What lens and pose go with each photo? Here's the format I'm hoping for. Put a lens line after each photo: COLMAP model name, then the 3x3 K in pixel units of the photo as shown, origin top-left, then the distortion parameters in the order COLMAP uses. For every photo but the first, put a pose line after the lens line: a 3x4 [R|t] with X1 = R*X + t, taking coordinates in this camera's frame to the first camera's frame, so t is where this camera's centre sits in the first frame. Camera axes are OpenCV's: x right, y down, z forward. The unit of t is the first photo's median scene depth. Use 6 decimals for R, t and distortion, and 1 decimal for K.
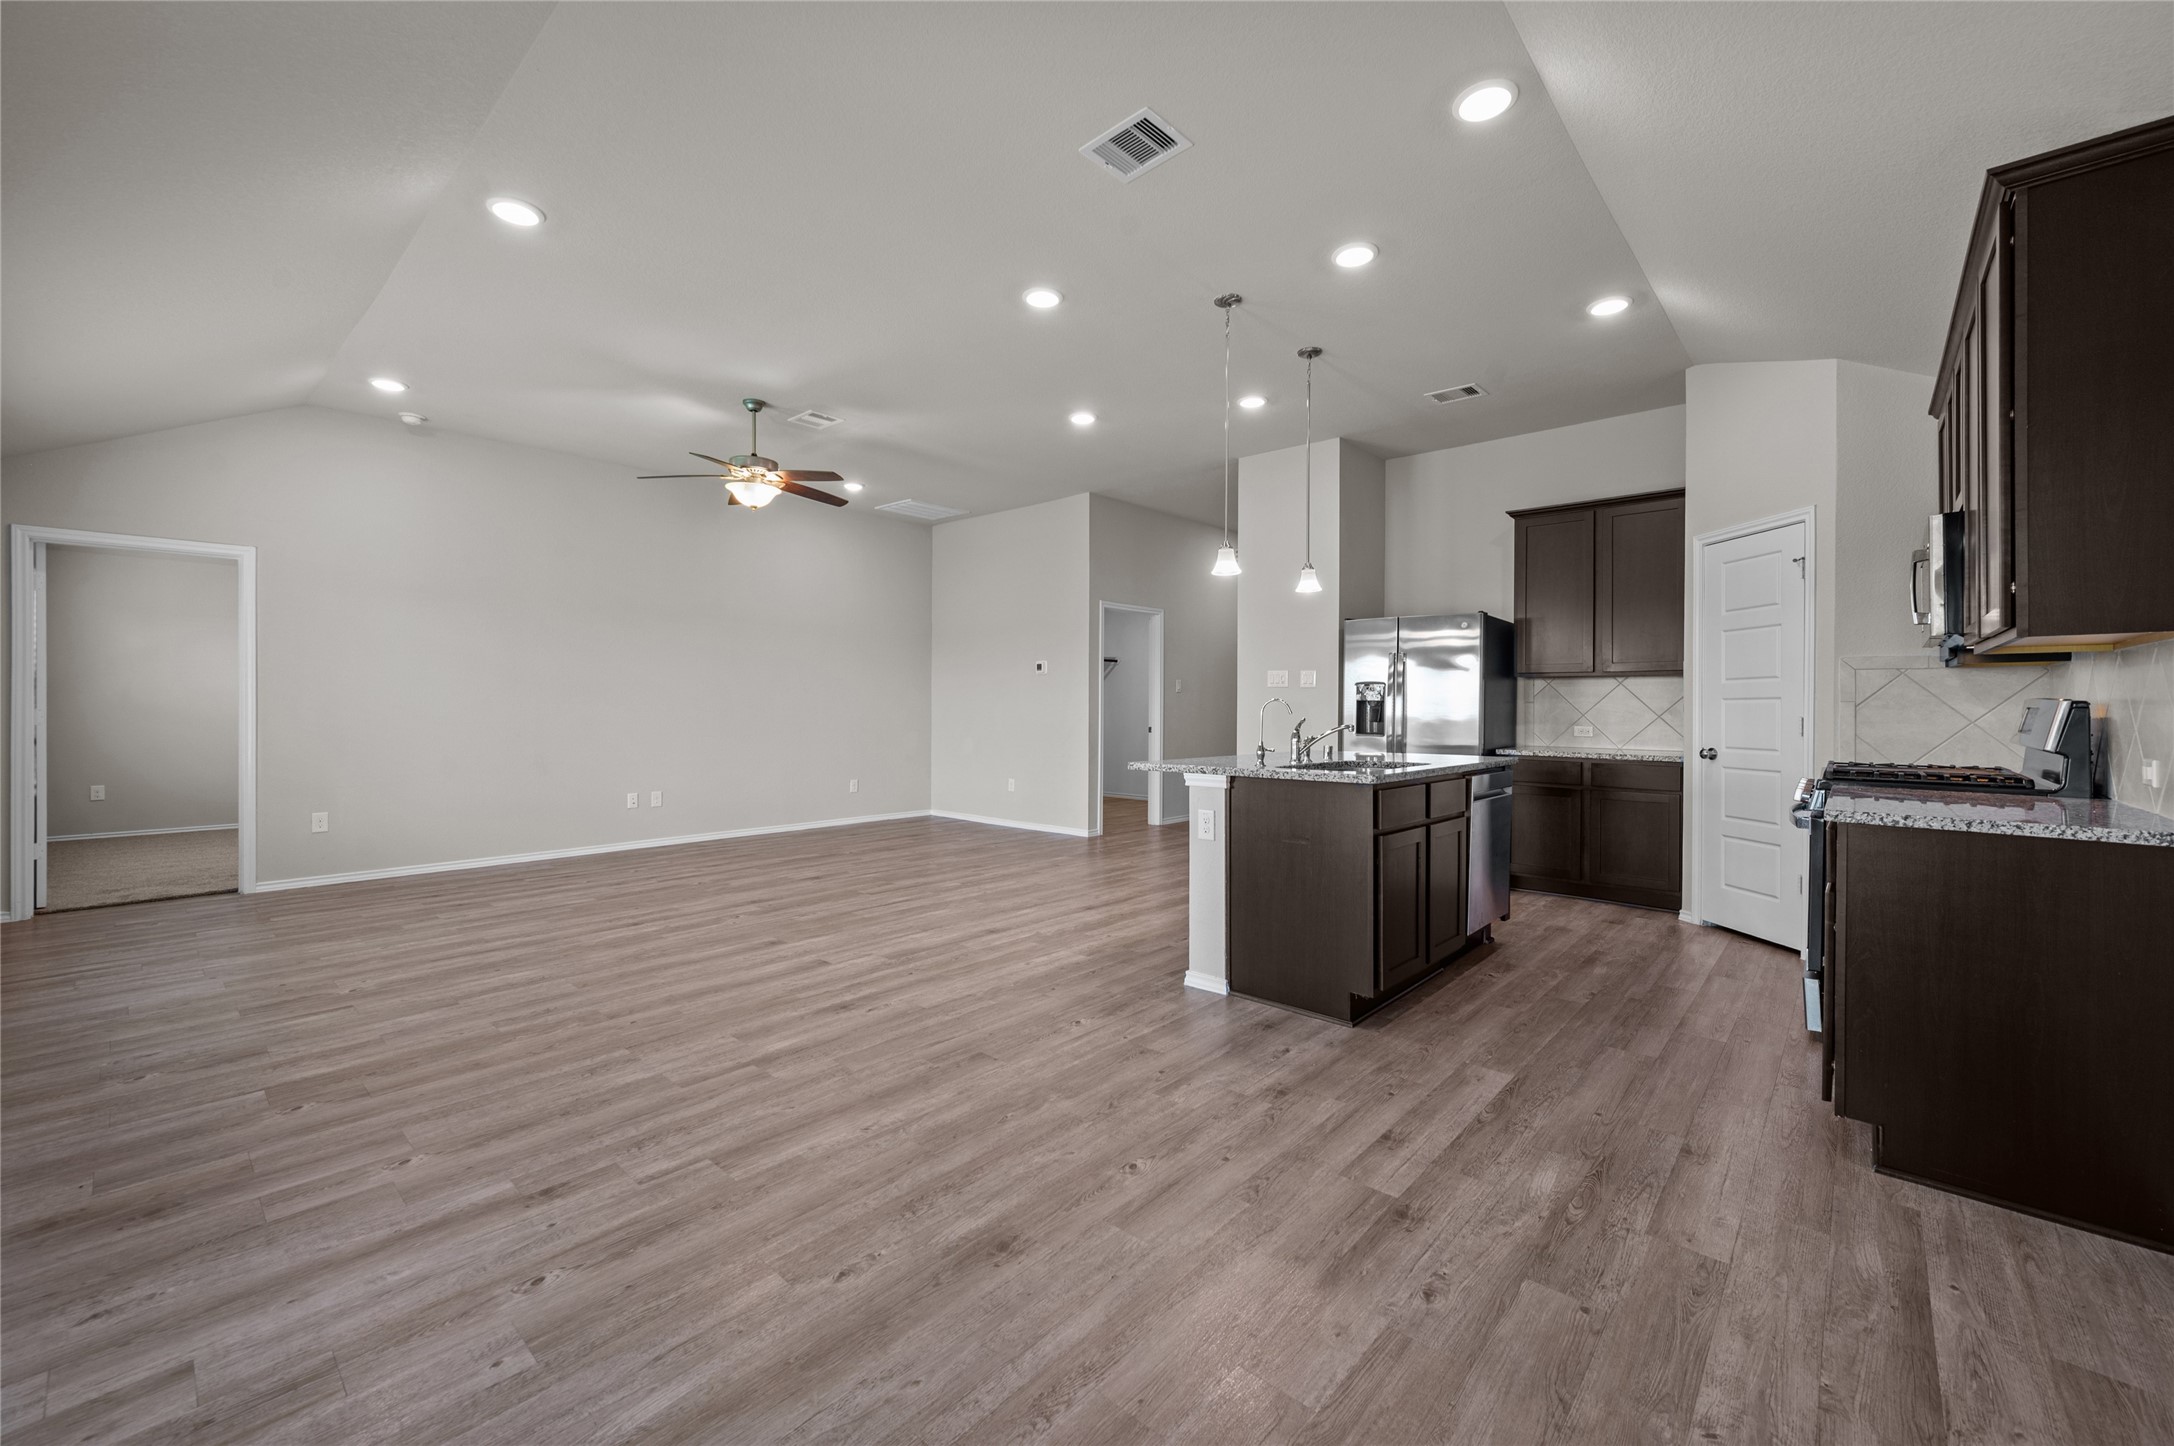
lens RADIAL K [[872.5, 0, 1091.8], [0, 872.5, 709.1], [0, 0, 1]] dist [0.001229, 0.000367]
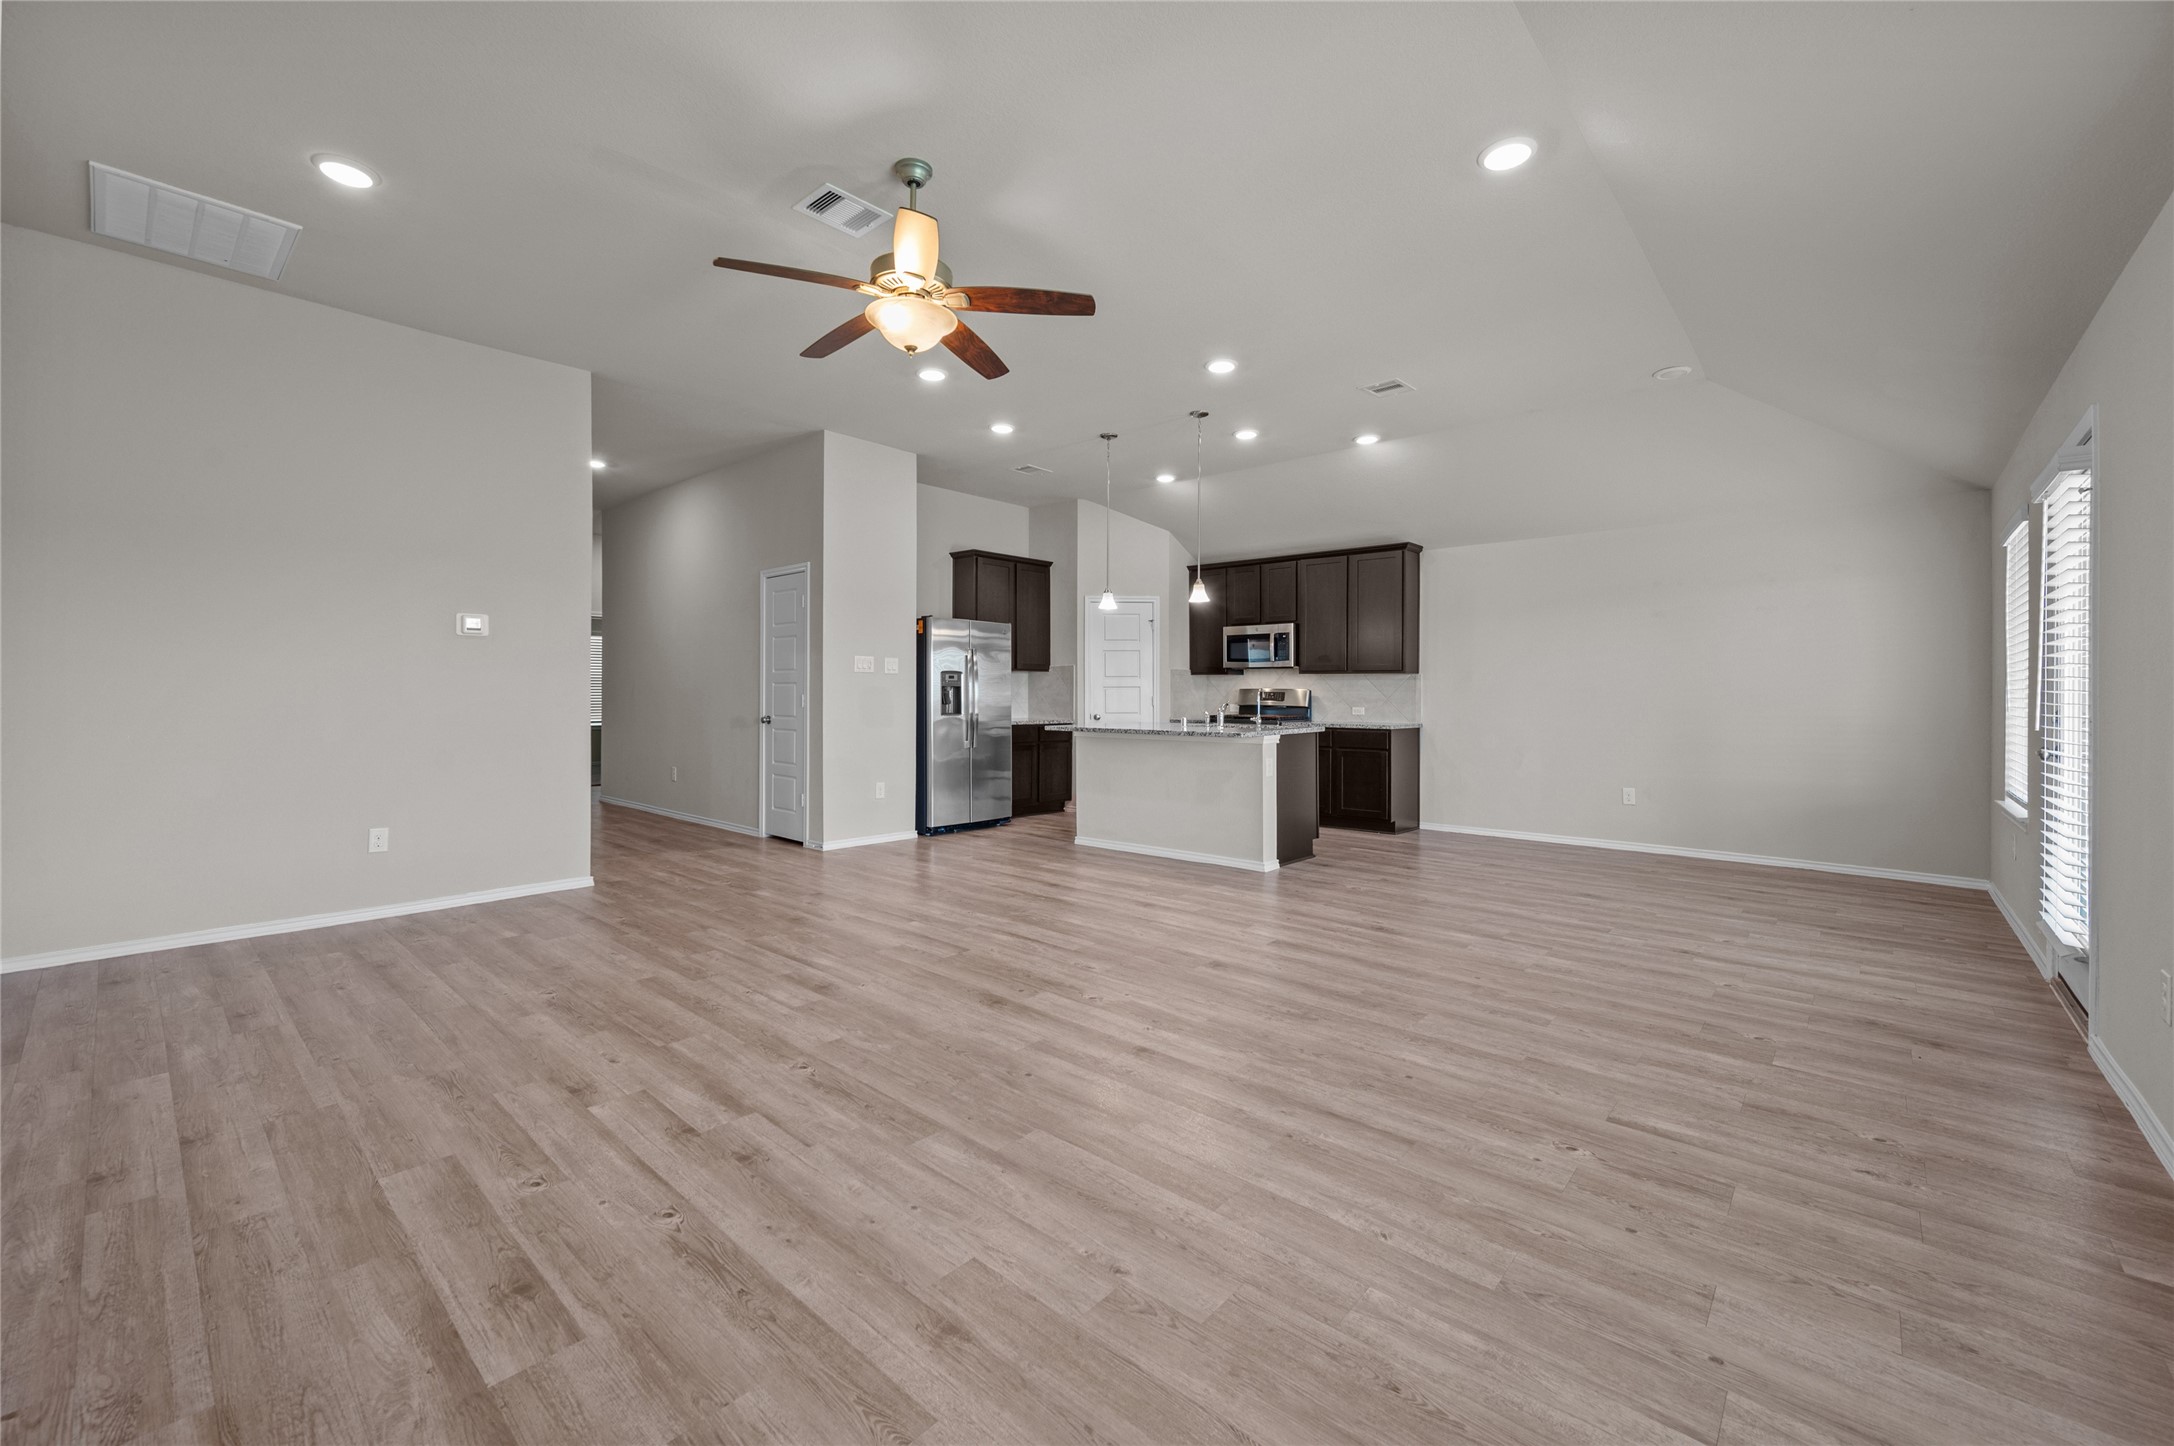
lens RADIAL K [[872.5, 0, 1093.7], [0, 872.5, 679.4], [0, 0, 1]] dist [0.001229, 0.000367]
pose [[-0.008189, 0.011144, 0.999904, -1.613654], [0.001733, 0.999937, -0.011130, -0.010615], [-0.999965, 0.001642, -0.008208, 1.474919]]
